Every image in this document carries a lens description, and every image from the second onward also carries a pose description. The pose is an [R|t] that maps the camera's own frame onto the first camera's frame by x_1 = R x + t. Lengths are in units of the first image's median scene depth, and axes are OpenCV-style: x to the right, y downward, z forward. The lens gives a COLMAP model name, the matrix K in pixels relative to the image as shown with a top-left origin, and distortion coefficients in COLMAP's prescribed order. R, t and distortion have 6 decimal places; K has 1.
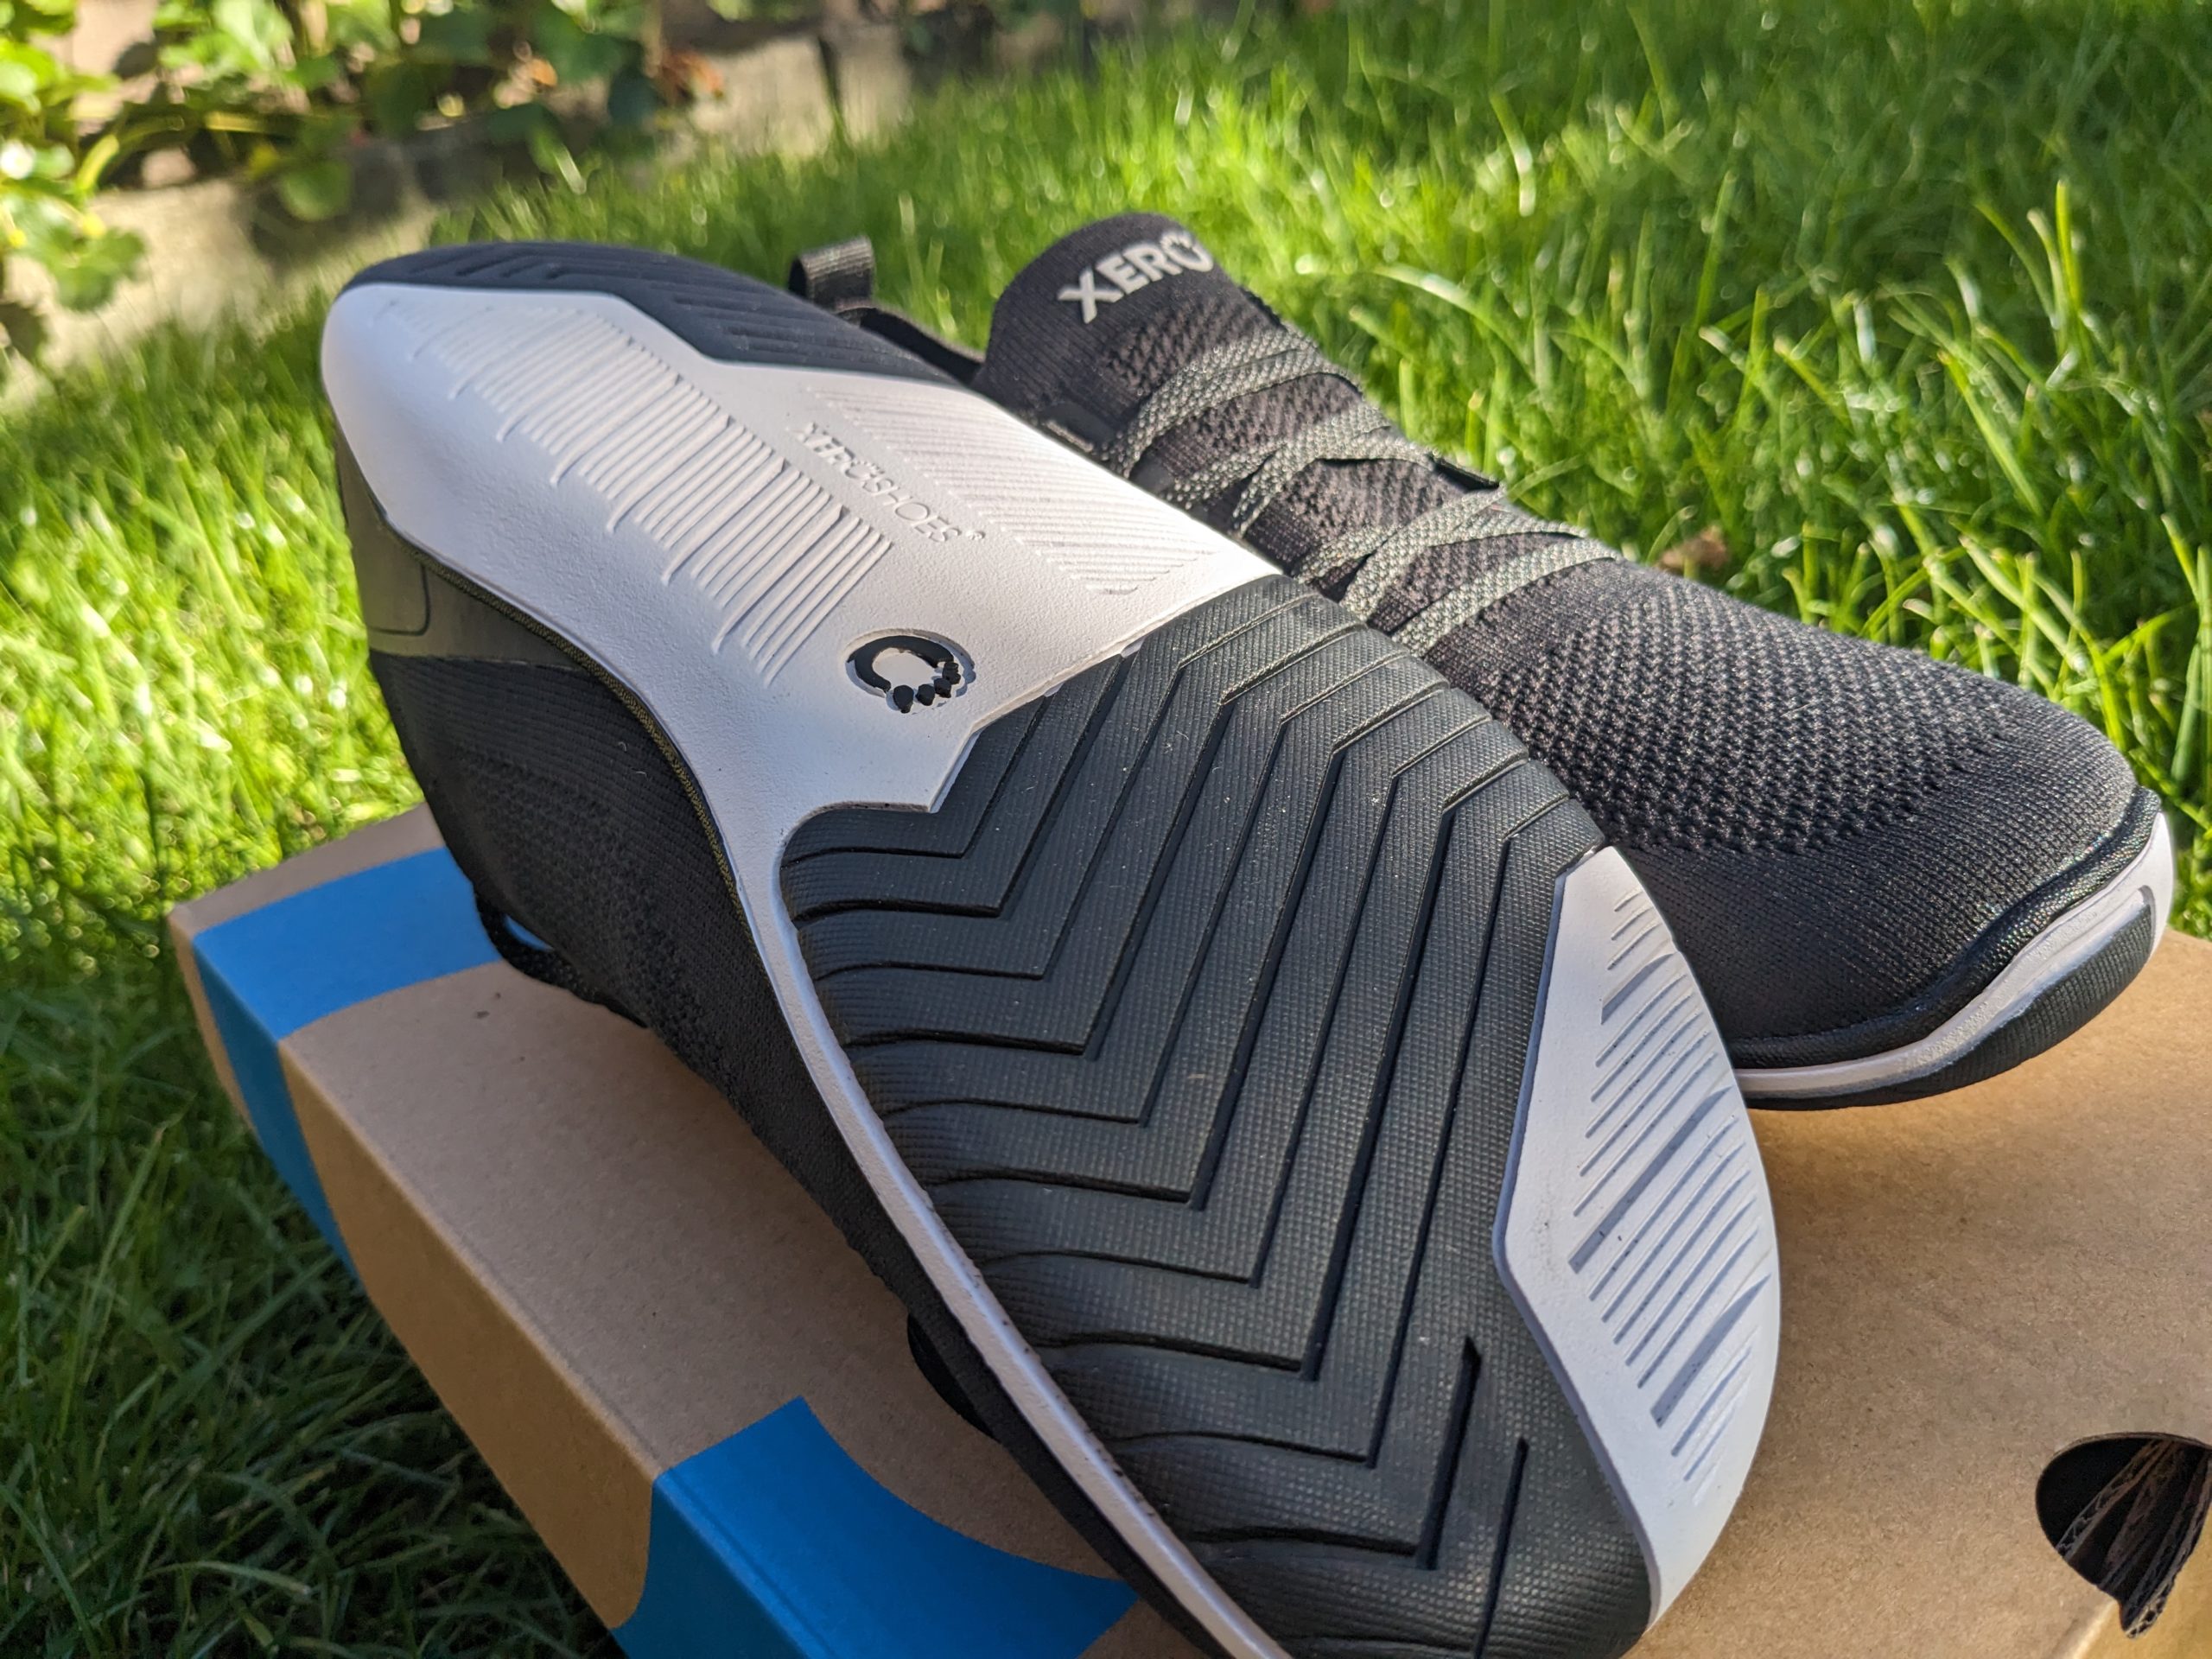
lens RADIAL K [[1756.7, 0, 1106.0], [0, 1756.7, 829.5], [0, 0, 1]] dist [0.001002, -0.009252]
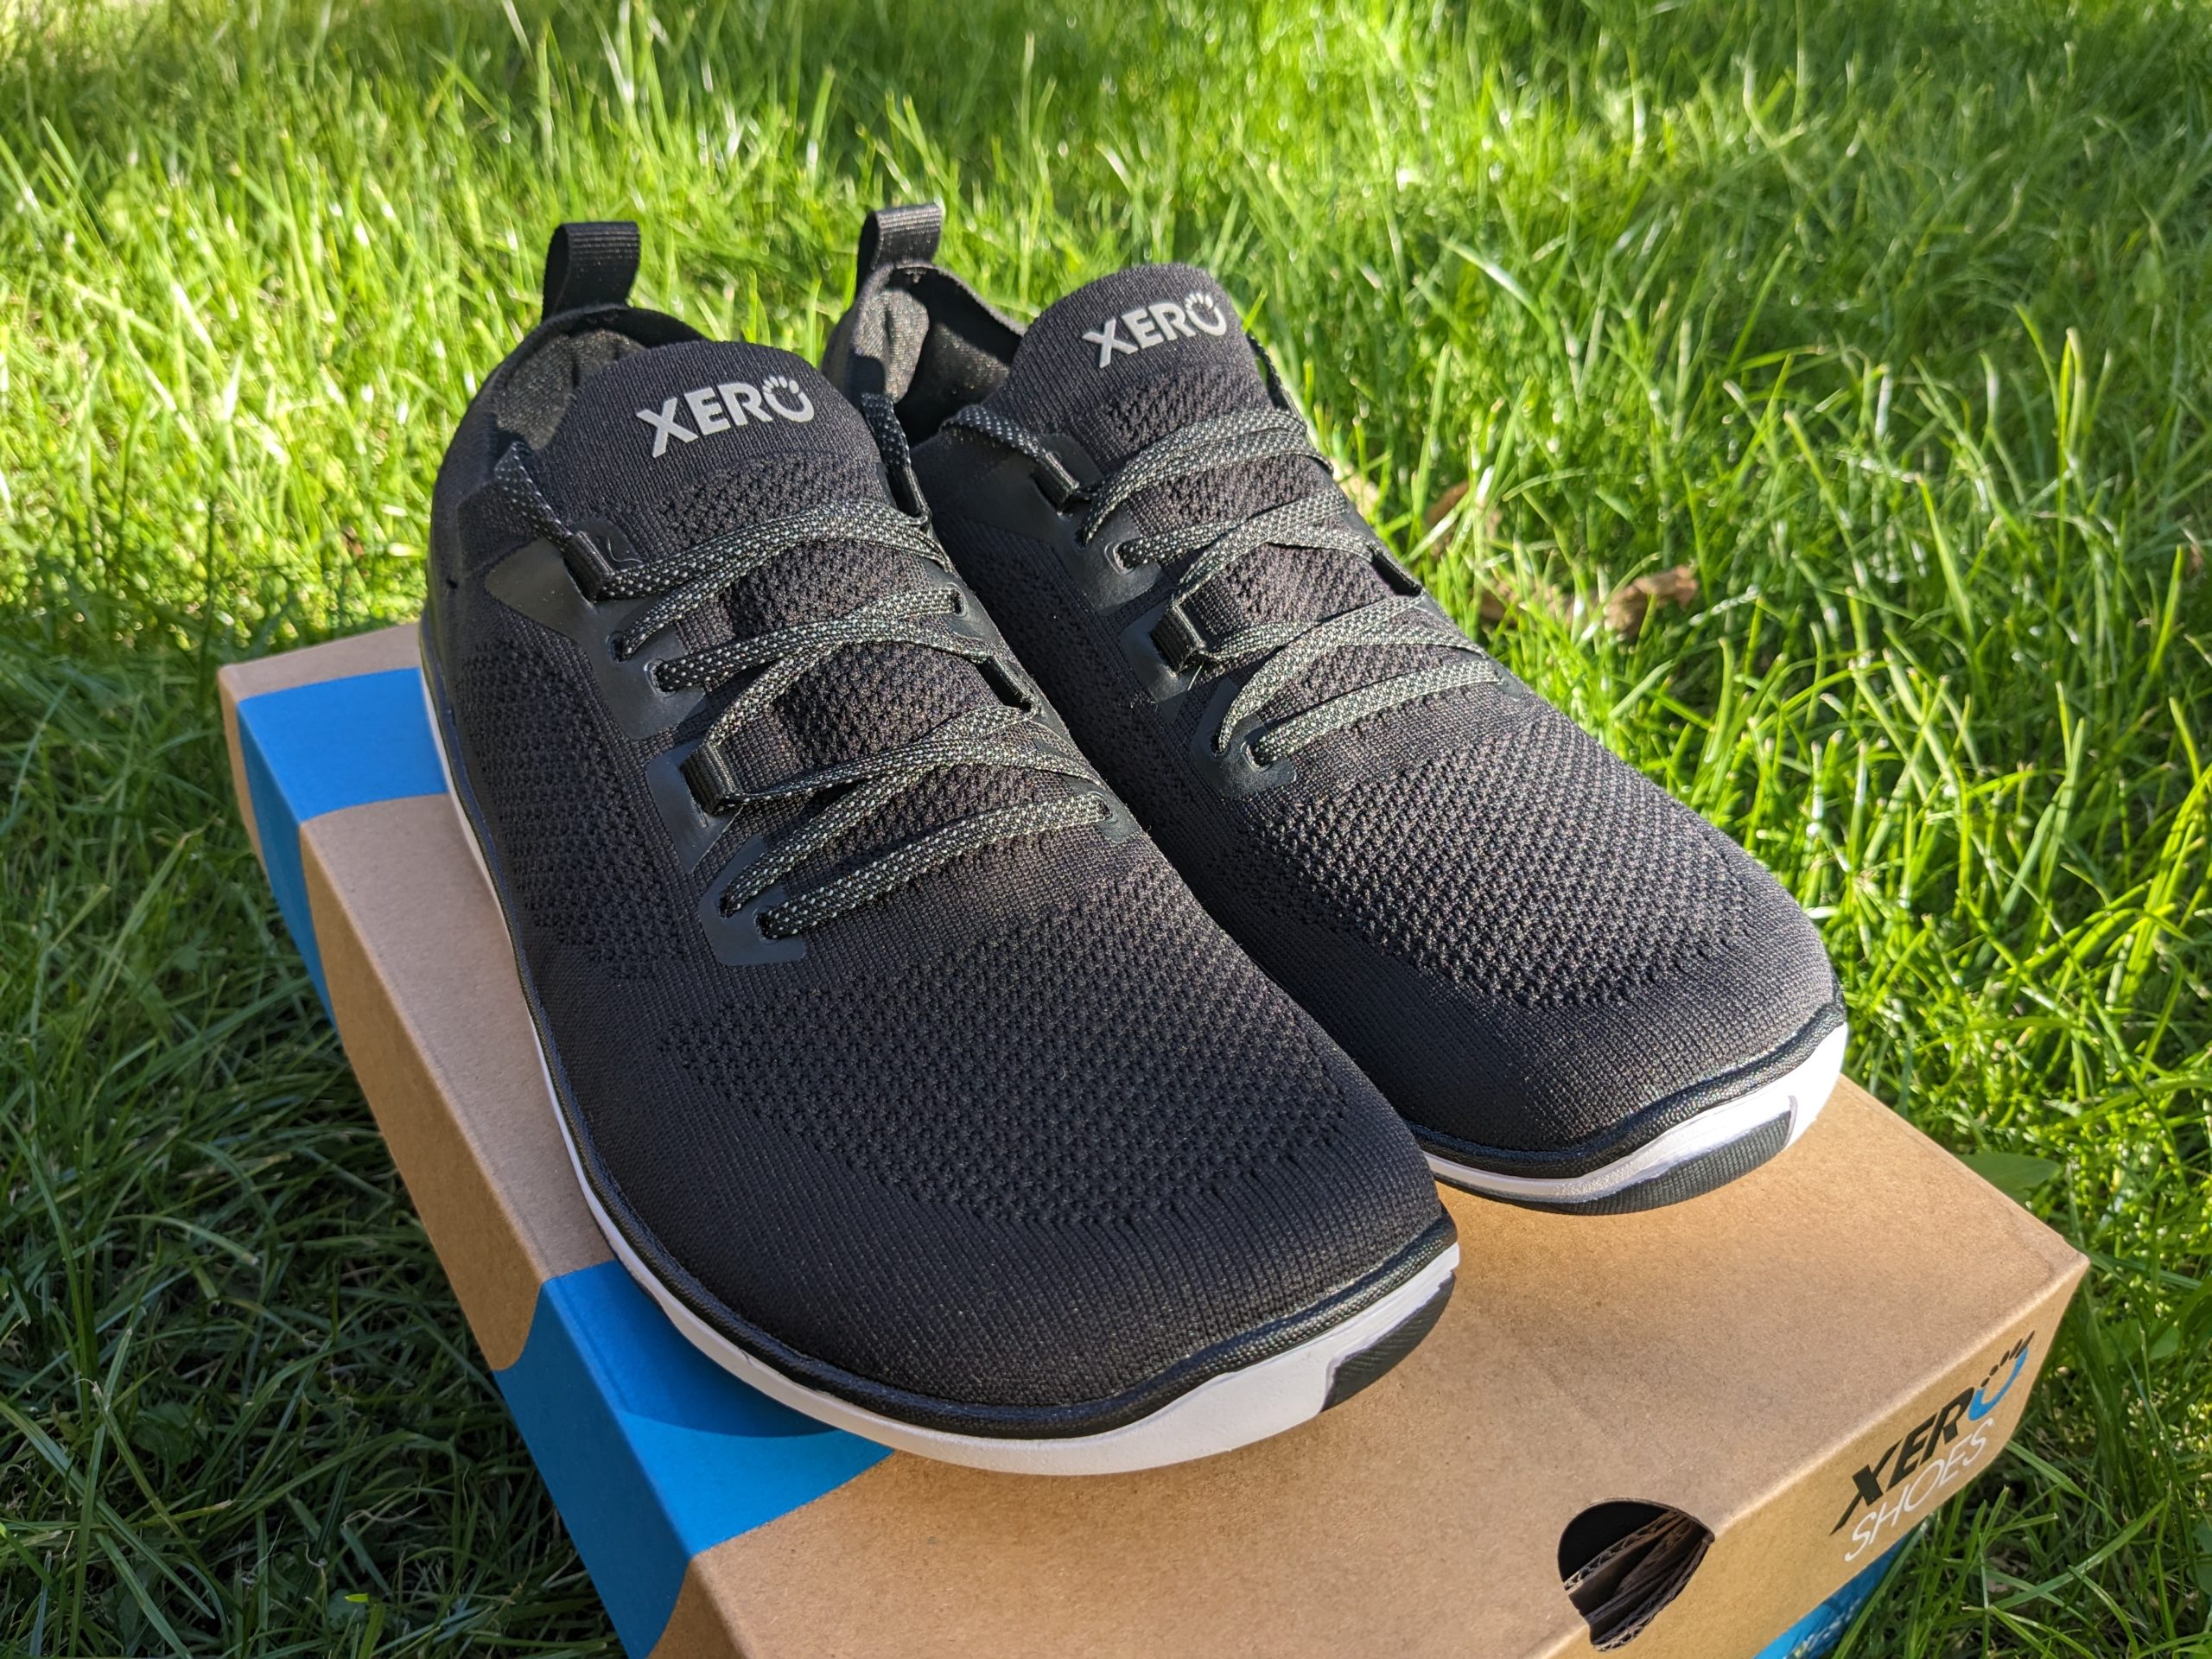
lens RADIAL K [[1730.0, 0, 1087.0], [0, 1730.0, 842.2], [0, 0, 1]] dist [0.074476, -0.109067]
pose [[0.976707, 0.214544, 0.003653, 0.046504], [-0.213114, 0.967934, 0.132985, -0.155042], [0.024996, -0.130666, 0.991111, -0.169826]]
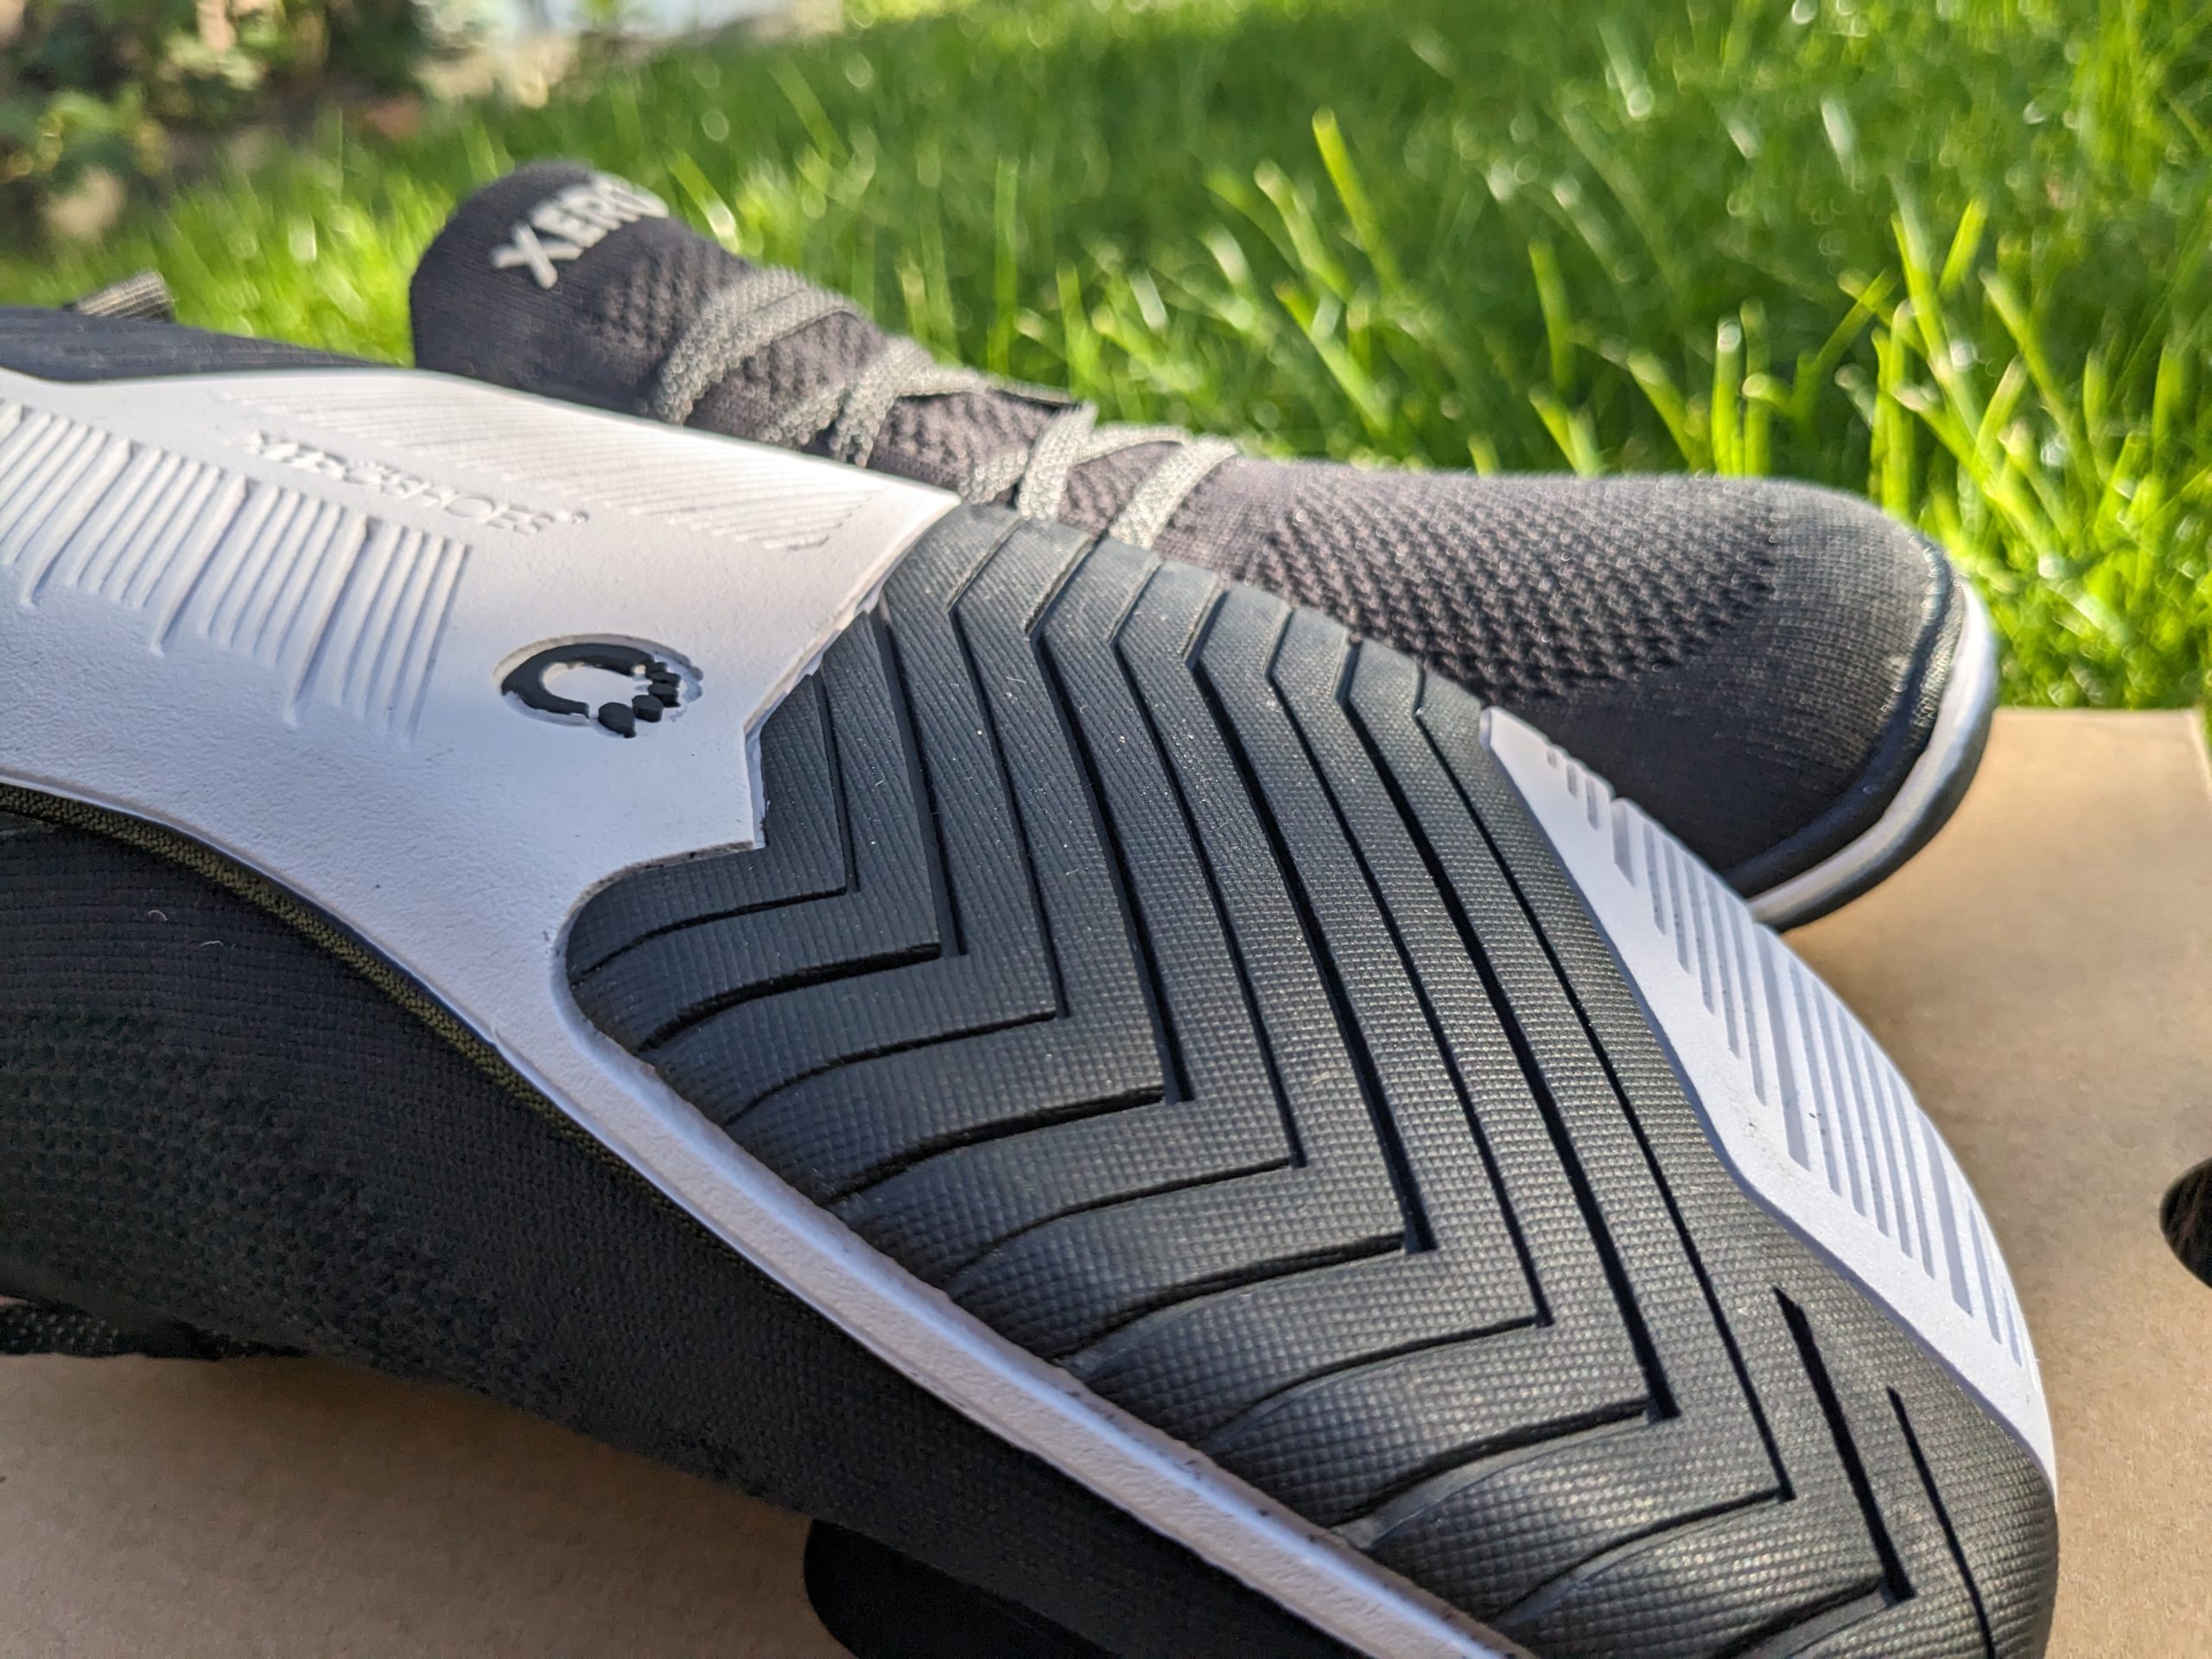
lens RADIAL K [[1817.5, 0, 1106.0], [0, 1817.5, 829.5], [0, 0, 1]] dist [-0.015651, -0.043102]
pose [[0.888710, -0.249849, 0.384408, -0.174673], [0.274798, 0.961446, -0.010406, 0.018886], [-0.366988, 0.114883, 0.923105, 0.224078]]
